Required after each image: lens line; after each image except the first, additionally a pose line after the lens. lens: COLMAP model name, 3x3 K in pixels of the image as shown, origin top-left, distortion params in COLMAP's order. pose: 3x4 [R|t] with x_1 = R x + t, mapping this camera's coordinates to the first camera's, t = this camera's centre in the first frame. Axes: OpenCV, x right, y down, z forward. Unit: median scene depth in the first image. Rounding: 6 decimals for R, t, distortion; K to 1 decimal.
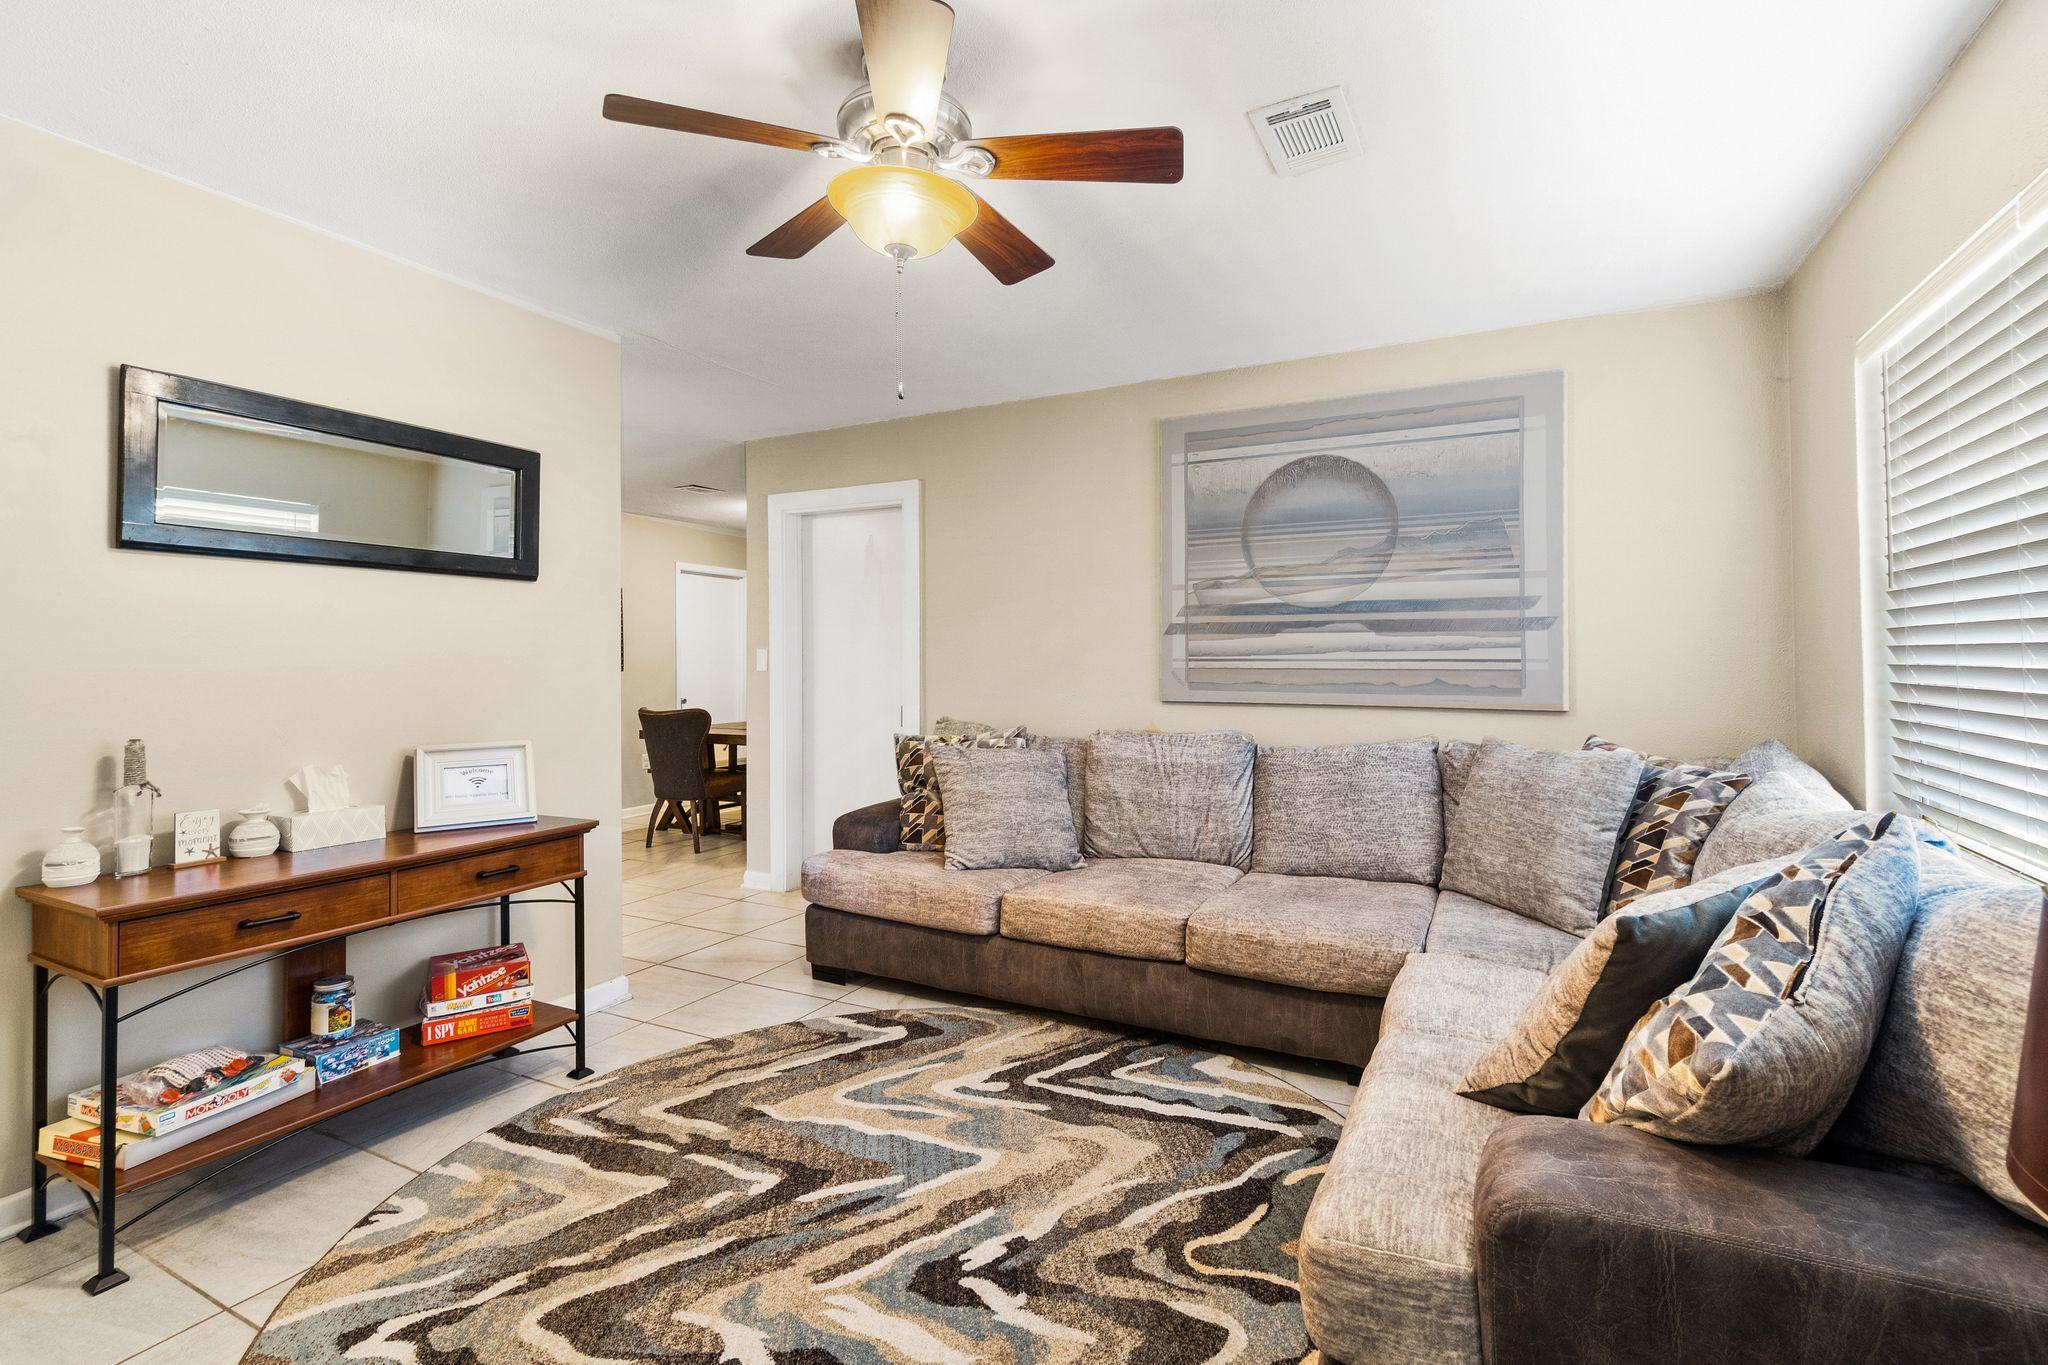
lens RADIAL K [[1006.7, 0, 1019.9], [0, 1006.7, 668.2], [0, 0, 1]] dist [-0.006214, -0.000737]
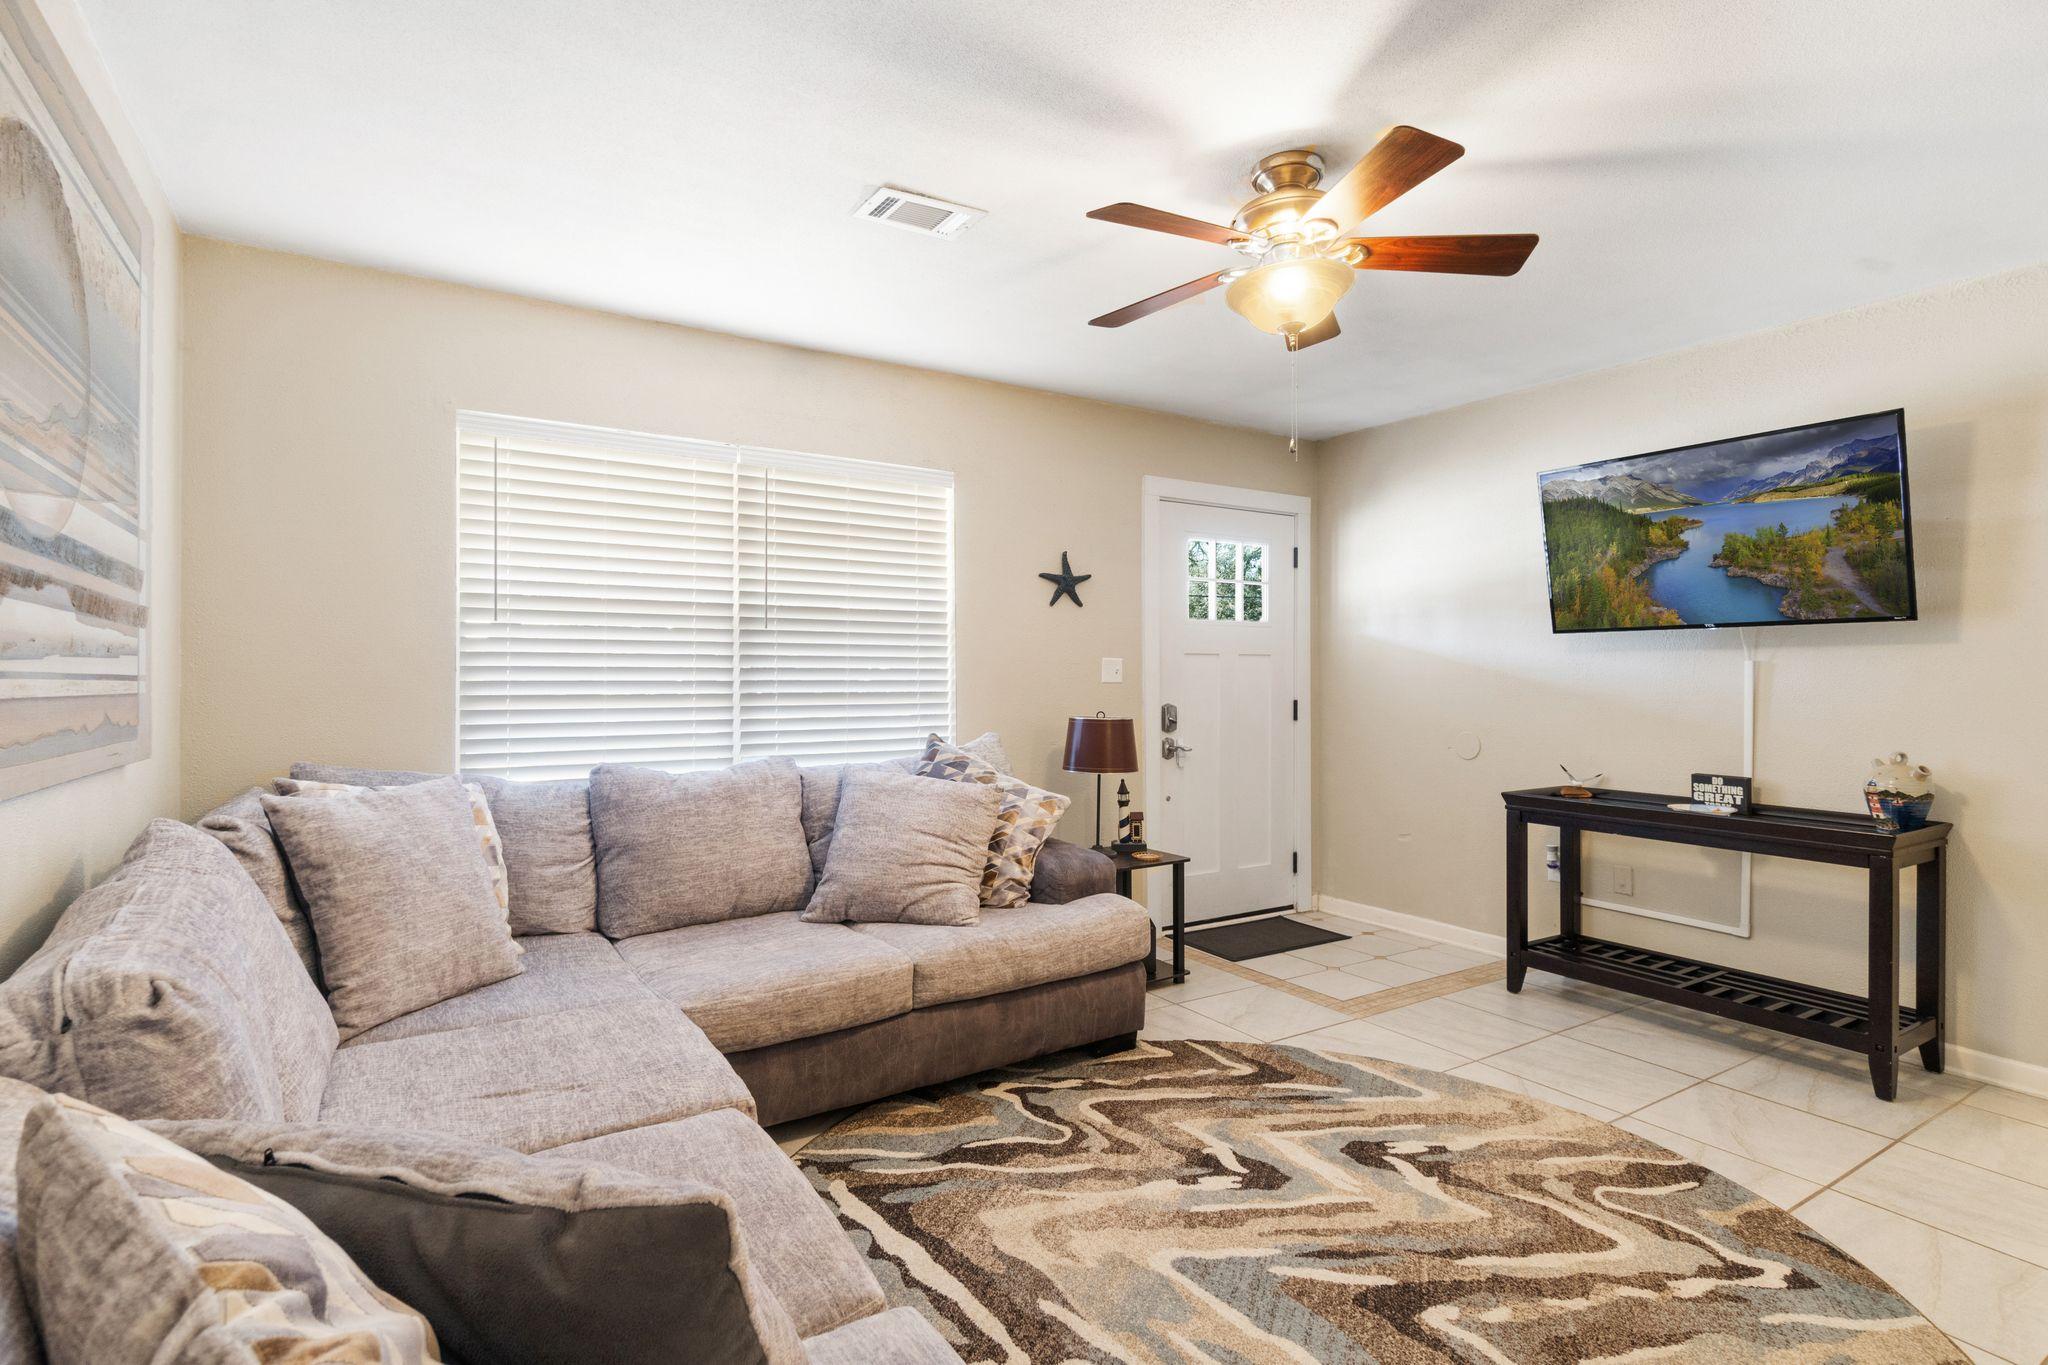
lens RADIAL K [[988.1, 0, 1019.9], [0, 988.1, 678.7], [0, 0, 1]] dist [0.000093, -0.000291]
pose [[-0.874444, 0.001086, 0.485126, -0.374230], [0.007207, 0.999916, 0.010752, -0.015383], [-0.485074, 0.012899, -0.874378, 2.017698]]
